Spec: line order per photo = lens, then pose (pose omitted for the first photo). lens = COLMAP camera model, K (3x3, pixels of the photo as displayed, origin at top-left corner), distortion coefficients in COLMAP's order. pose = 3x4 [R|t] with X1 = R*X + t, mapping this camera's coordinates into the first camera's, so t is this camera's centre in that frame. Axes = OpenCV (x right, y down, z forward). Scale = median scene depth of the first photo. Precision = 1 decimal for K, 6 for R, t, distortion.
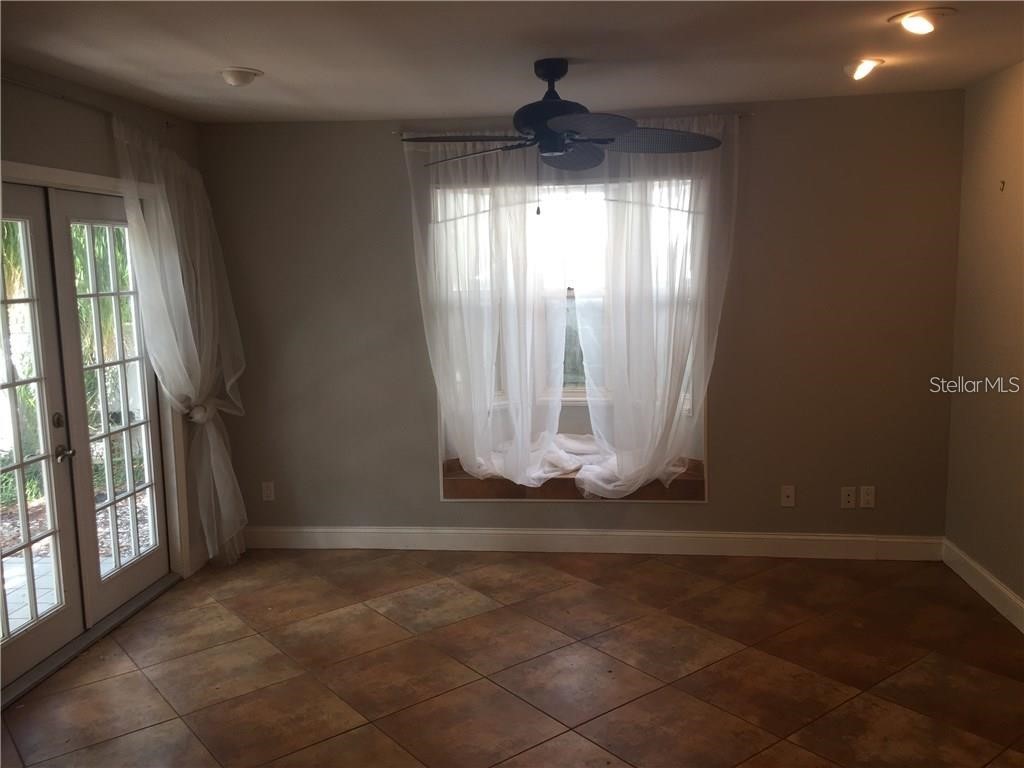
lens RADIAL K [[861.6, 0, 512.0], [0, 861.6, 384.0], [0, 0, 1]] dist [0.057979, -0.103089]
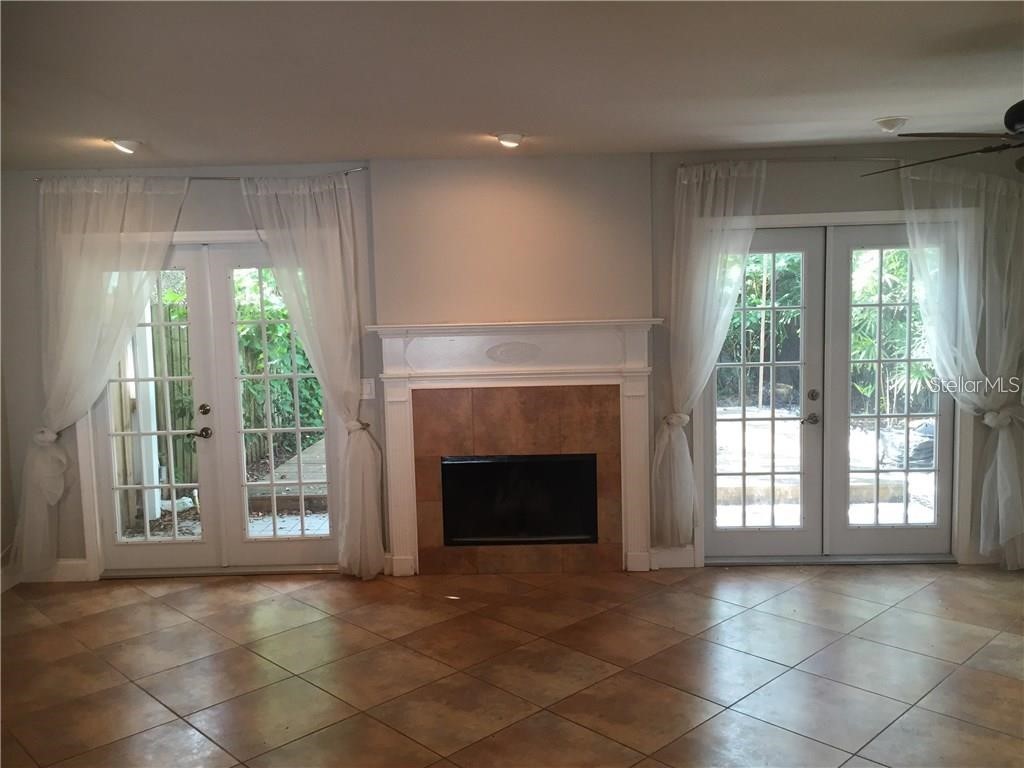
lens RADIAL K [[861.6, 0, 512.0], [0, 861.6, 384.0], [0, 0, 1]] dist [0.057979, -0.103089]
pose [[0.096441, 0.122438, -0.987779, 0.727633], [-0.107219, 0.987909, 0.111986, -0.072632], [0.989547, 0.095108, 0.108403, 0.346084]]
